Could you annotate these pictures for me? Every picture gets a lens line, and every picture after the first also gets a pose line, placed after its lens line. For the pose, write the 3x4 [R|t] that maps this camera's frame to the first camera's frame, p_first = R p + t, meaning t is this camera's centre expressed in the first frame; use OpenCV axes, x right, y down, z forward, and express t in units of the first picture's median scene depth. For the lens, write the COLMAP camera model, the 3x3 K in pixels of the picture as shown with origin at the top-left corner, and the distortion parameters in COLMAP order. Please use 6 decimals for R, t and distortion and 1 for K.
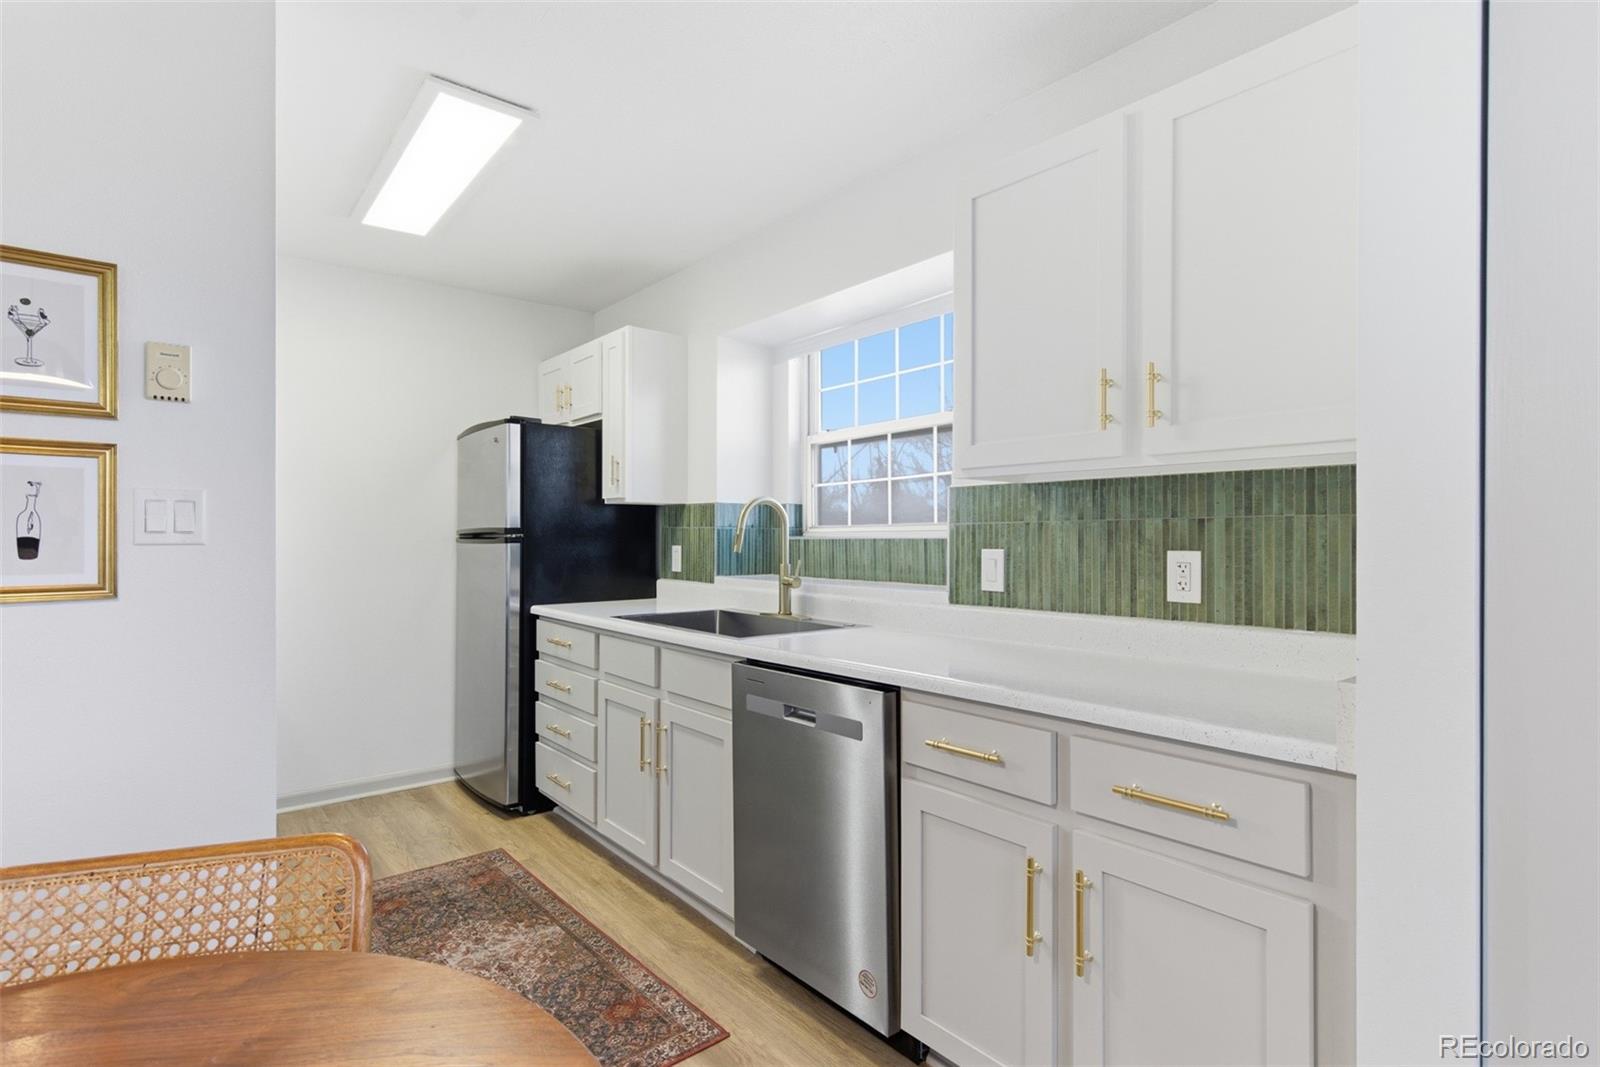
lens RADIAL K [[790.7, 0, 798.5], [0, 790.7, 535.4], [0, 0, 1]] dist [-0.000585, -0.000336]
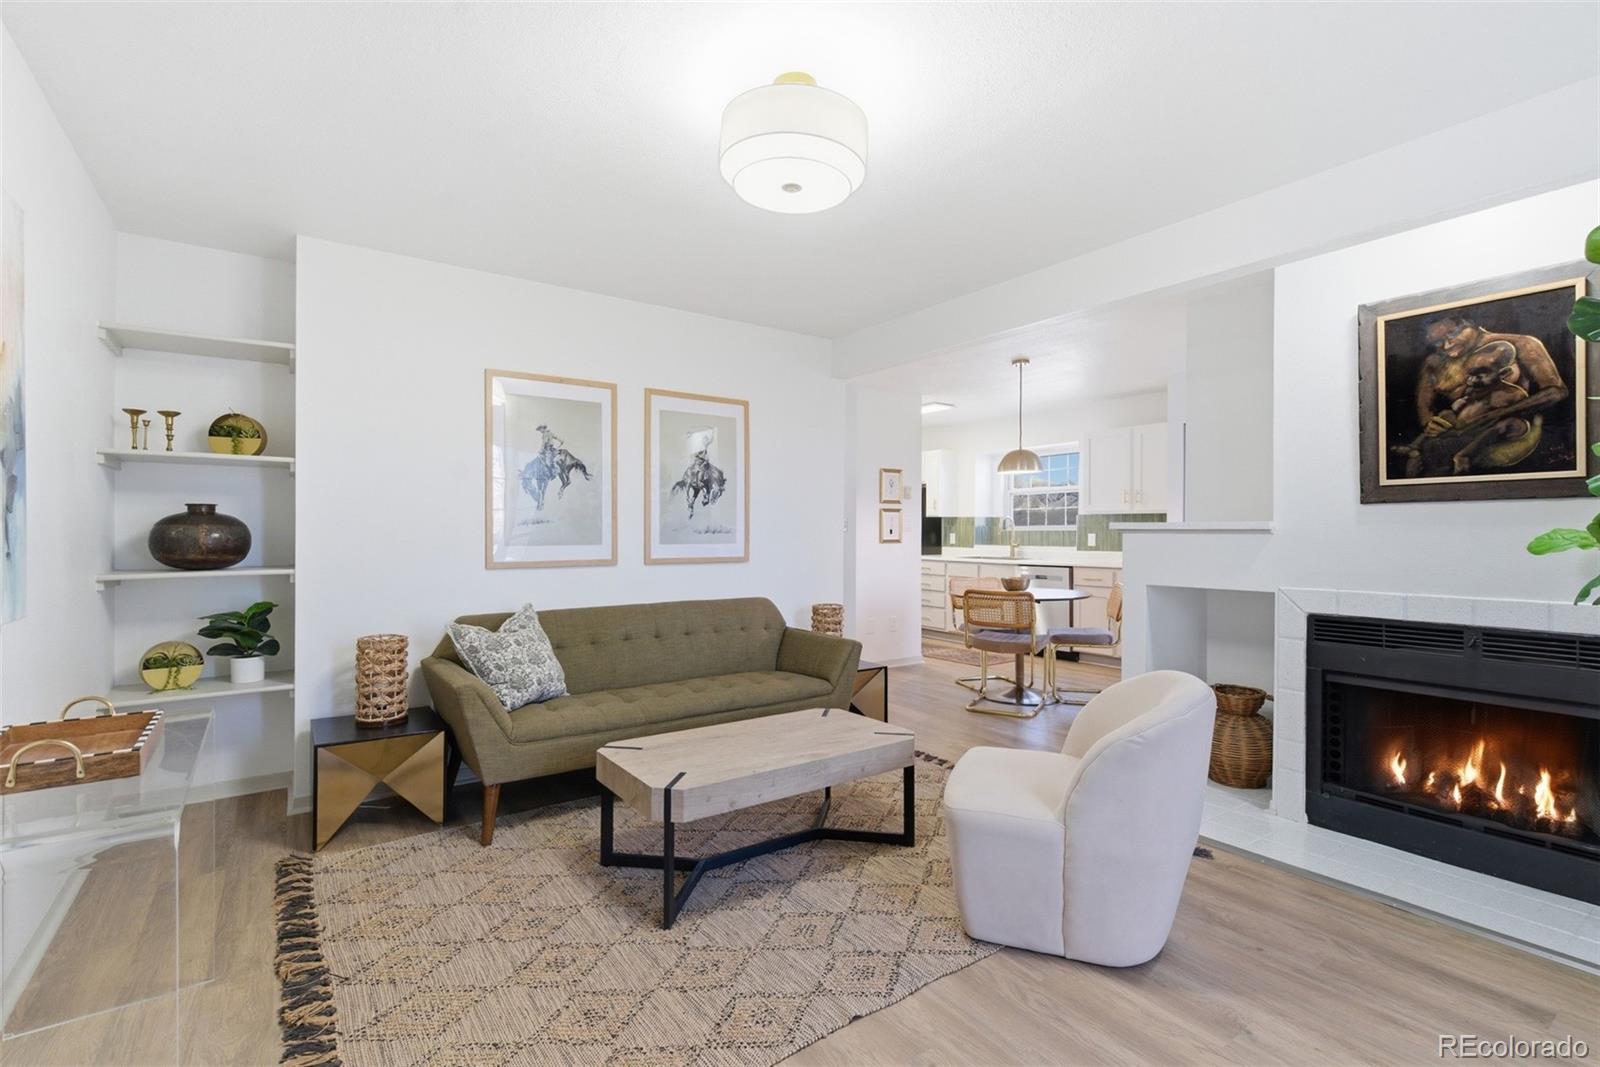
lens RADIAL K [[733.2, 0, 791.9], [0, 733.2, 531.7], [0, 0, 1]] dist [0.000125, -0.000103]
pose [[0.997309, 0.001855, -0.073288, -0.757638], [-0.001658, 0.999995, 0.002737, 0.003584], [0.073293, -0.002608, 0.997307, -2.089529]]
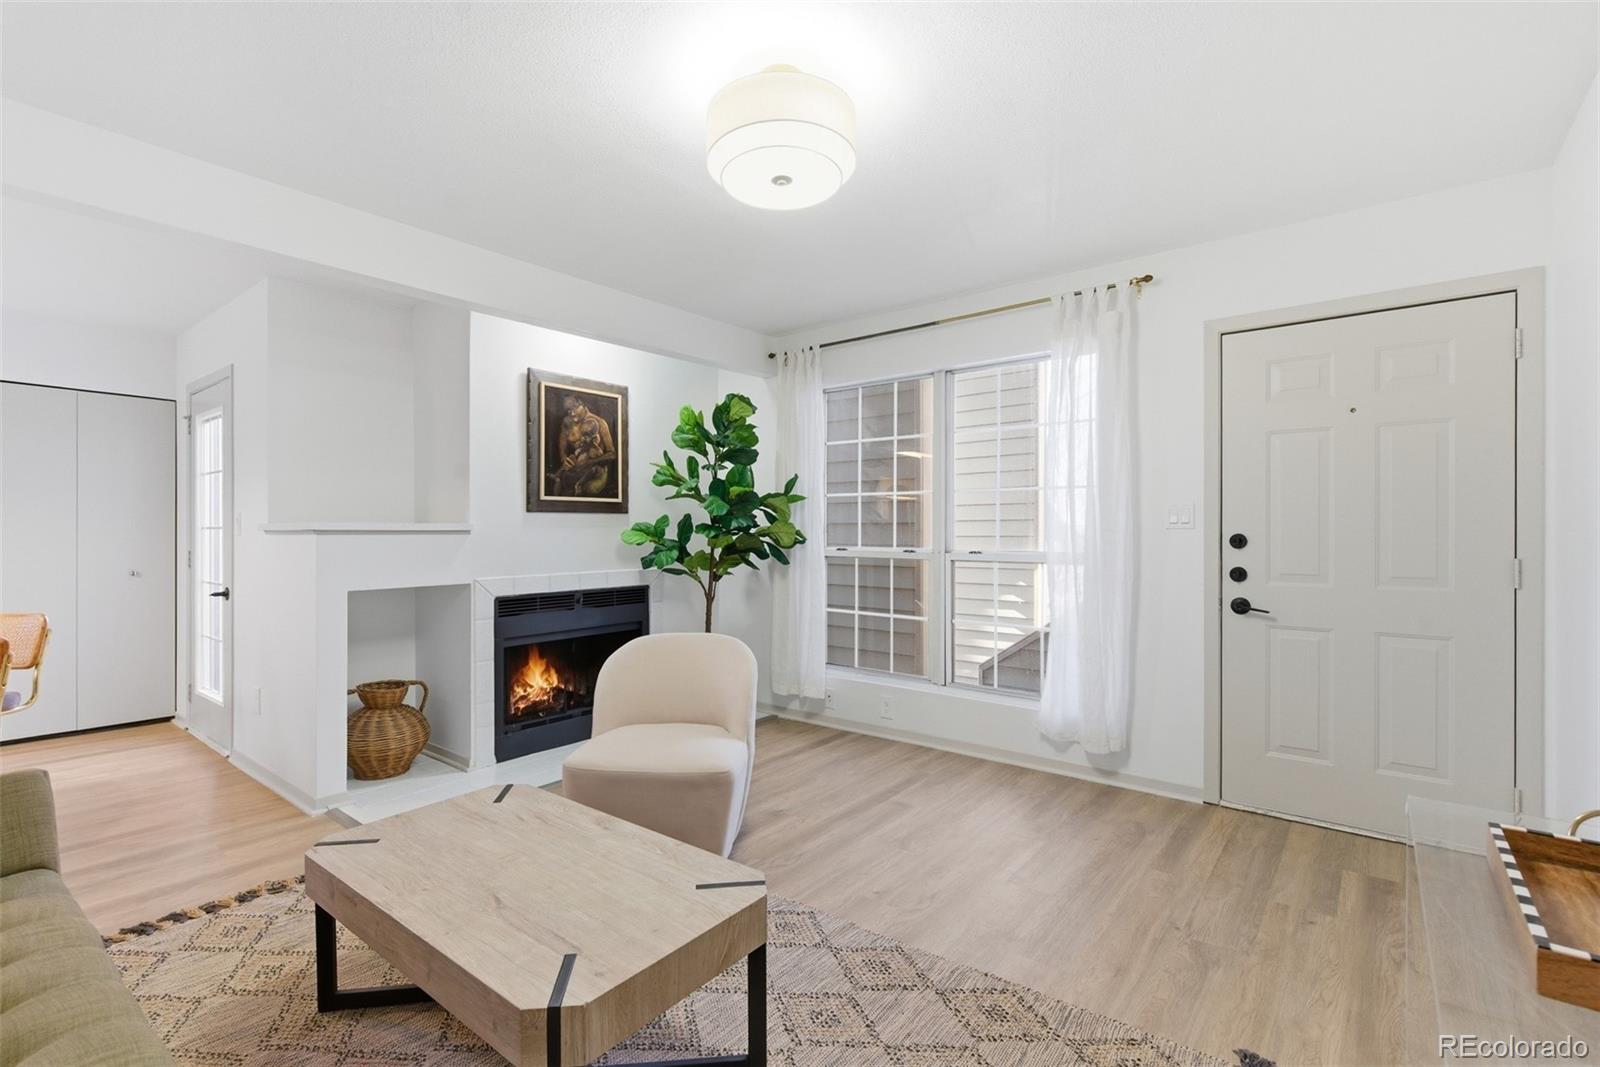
lens RADIAL K [[725.6, 0, 790.5], [0, 725.6, 532.2], [0, 0, 1]] dist [0.004206, 0.000393]
pose [[-0.202396, -0.000671, 0.979304, -1.628501], [0.000324, 1.000000, 0.000752, 0.004390], [-0.979304, 0.000469, -0.202396, -1.086449]]
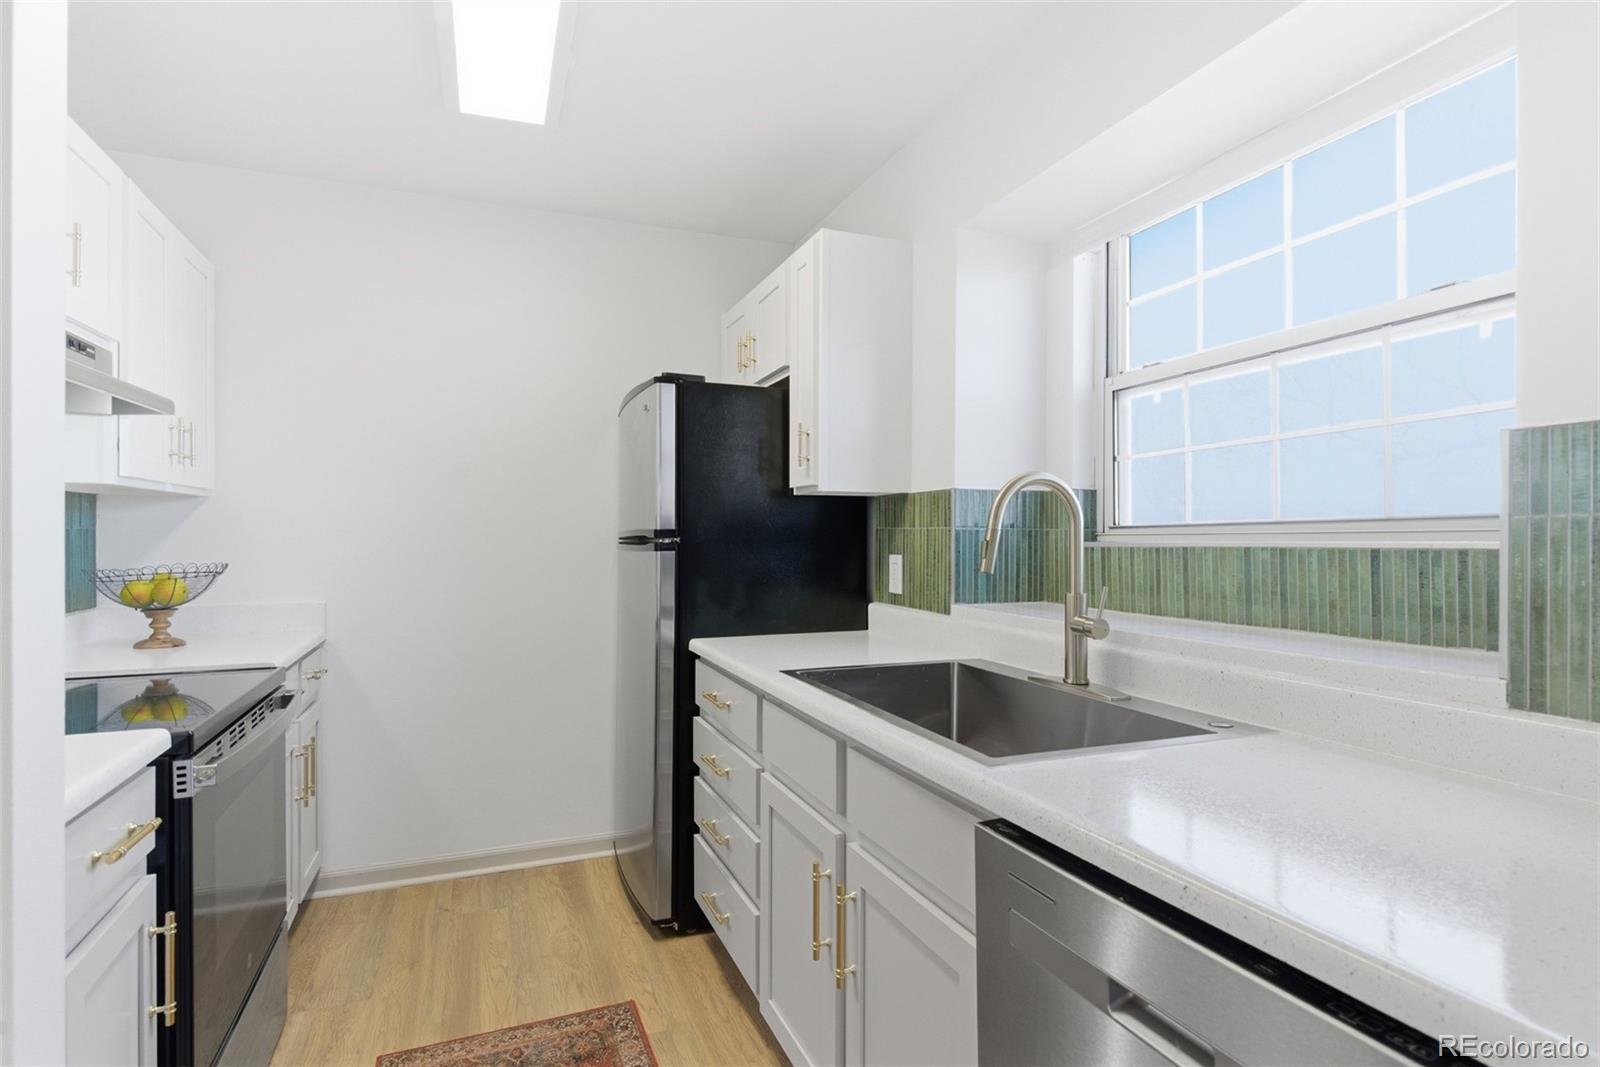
lens RADIAL K [[815.1, 0, 793.1], [0, 815.1, 535.6], [0, 0, 1]] dist [0.017948, -0.015029]
pose [[0.951624, -0.001017, -0.307262, -0.036213], [0.000729, 0.999999, -0.001051, -0.004454], [0.307263, 0.000776, 0.951624, 0.477307]]
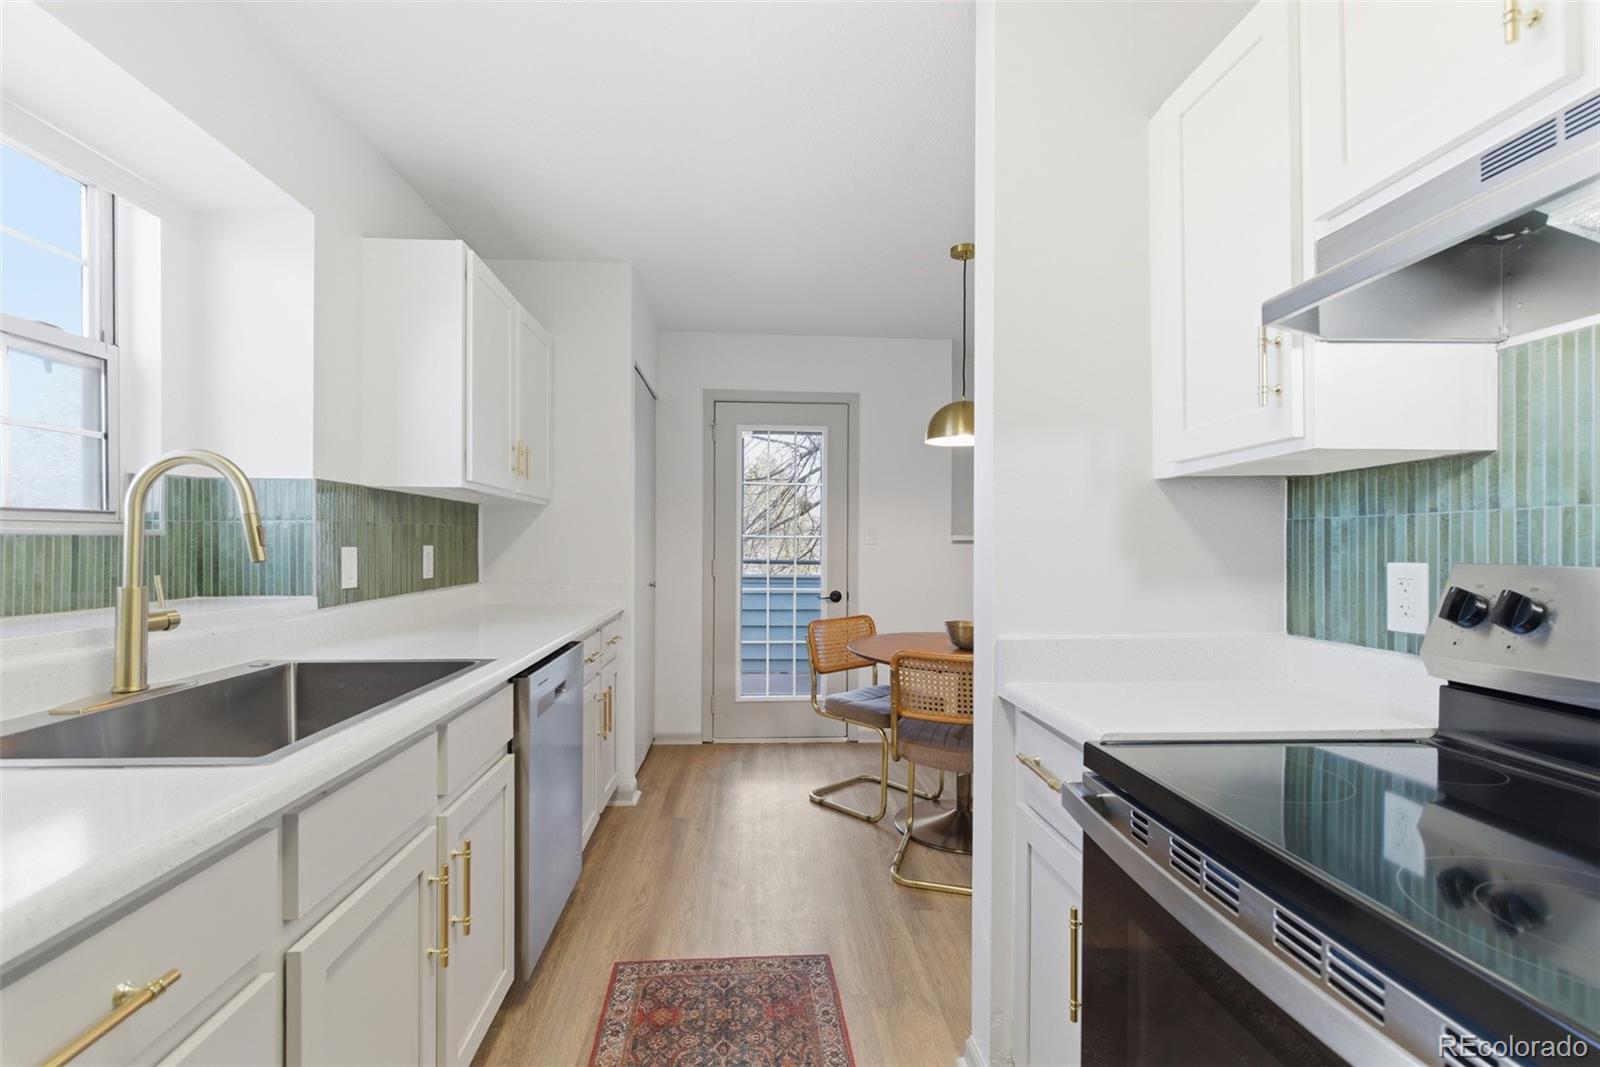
lens RADIAL K [[725.3, 0, 791.0], [0, 725.3, 539.6], [0, 0, 1]] dist [0.000981, -0.000285]
pose [[-0.810783, -0.000566, 0.585346, -0.732216], [-0.004556, 0.999975, -0.005344, 0.009833], [-0.585329, -0.006999, -0.810766, 1.365632]]
